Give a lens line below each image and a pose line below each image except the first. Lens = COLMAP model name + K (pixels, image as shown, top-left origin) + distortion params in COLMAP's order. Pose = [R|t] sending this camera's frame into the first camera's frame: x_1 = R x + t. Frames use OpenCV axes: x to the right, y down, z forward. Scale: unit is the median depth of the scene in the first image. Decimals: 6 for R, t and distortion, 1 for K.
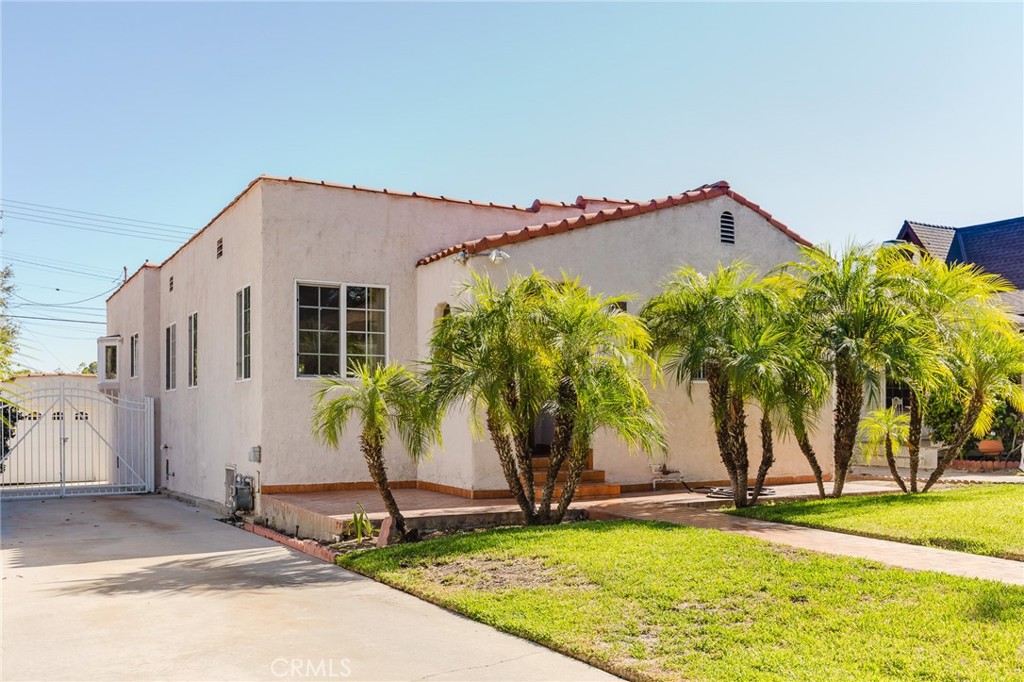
lens RADIAL K [[916.8, 0, 514.9], [0, 916.8, 384.2], [0, 0, 1]] dist [0.007200, 0.002517]
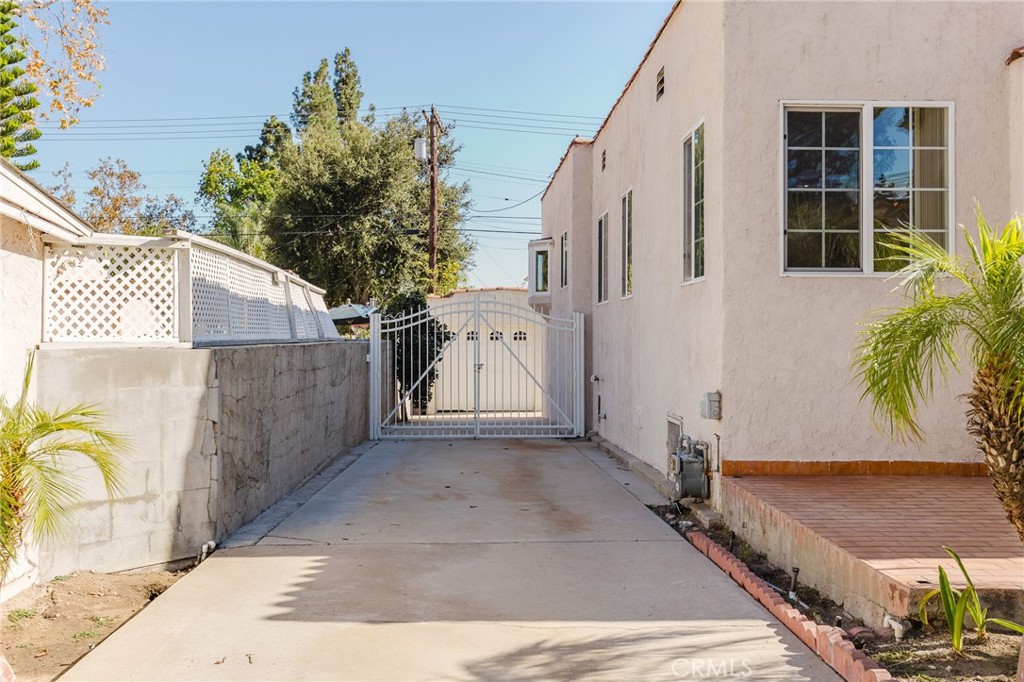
lens RADIAL K [[1022.2, 0, 510.9], [0, 1022.2, 338.2], [0, 0, 1]] dist [0.006182, 0.000000]
pose [[0.889892, 0.009007, -0.456083, -0.093133], [0.007123, 0.999409, 0.033634, 0.010110], [0.456116, -0.033179, 0.889301, 0.337351]]
